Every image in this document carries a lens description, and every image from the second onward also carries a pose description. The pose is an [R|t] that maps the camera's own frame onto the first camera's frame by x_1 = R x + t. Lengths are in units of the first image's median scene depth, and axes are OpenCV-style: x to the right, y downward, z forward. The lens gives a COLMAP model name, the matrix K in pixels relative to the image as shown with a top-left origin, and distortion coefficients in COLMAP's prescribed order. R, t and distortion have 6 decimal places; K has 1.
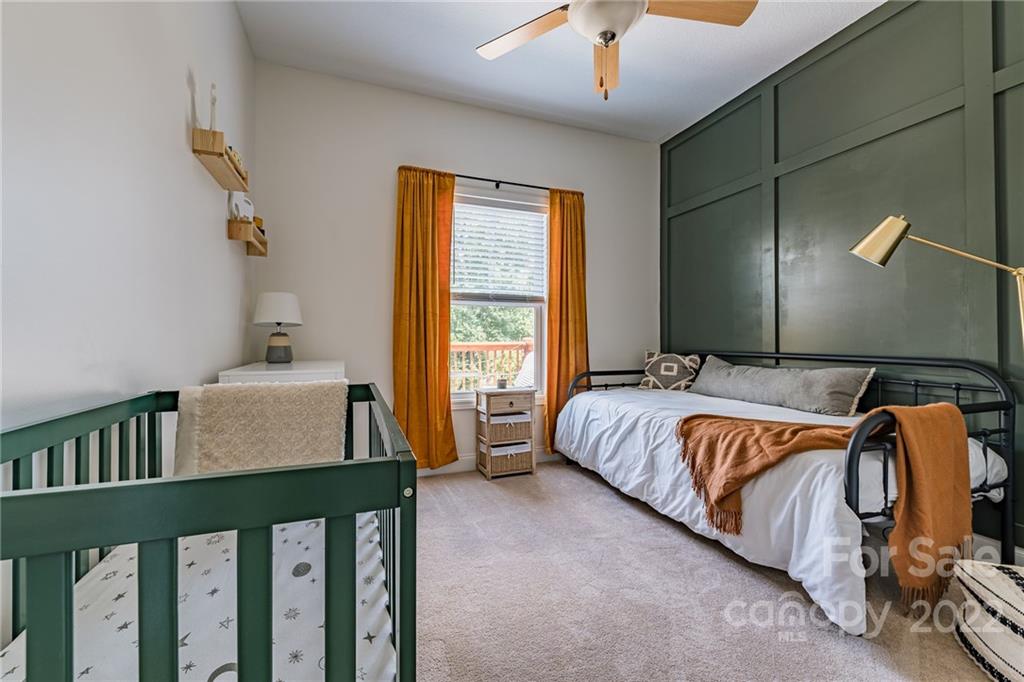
lens RADIAL K [[415.4, 0, 510.6], [0, 415.4, 340.0], [0, 0, 1]] dist [0.000629, -0.000348]
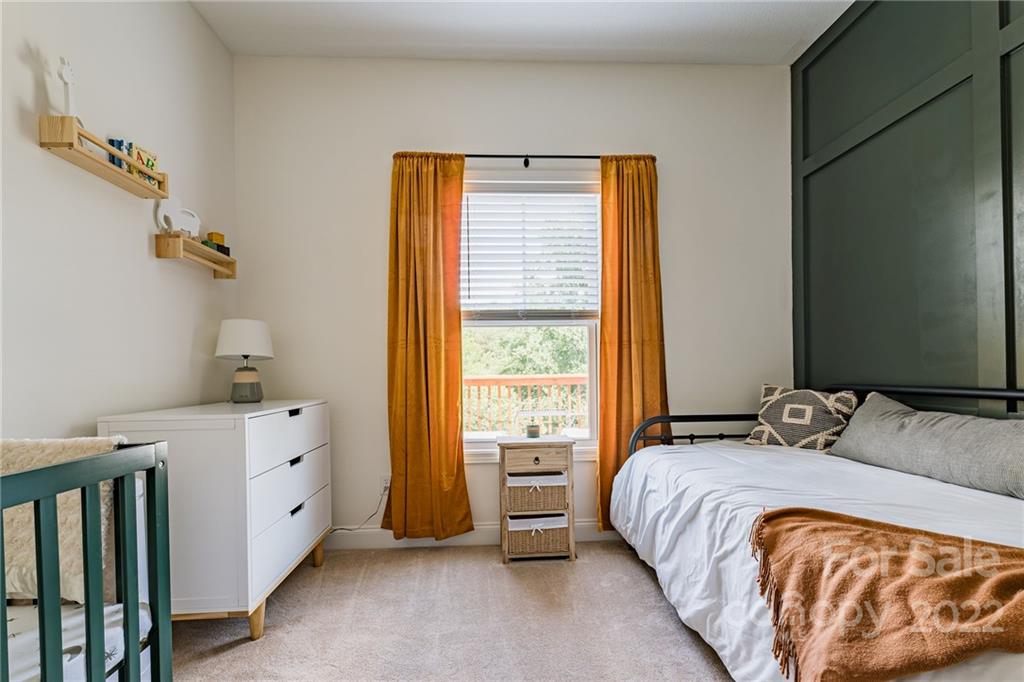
lens RADIAL K [[443.0, 0, 523.0], [0, 443.0, 374.2], [0, 0, 1]] dist [0.016548, -0.010378]
pose [[0.949960, -0.012557, -0.312120, 0.222268], [0.014654, 0.999883, 0.004373, 0.001165], [0.312028, -0.008729, 0.950033, 0.262581]]
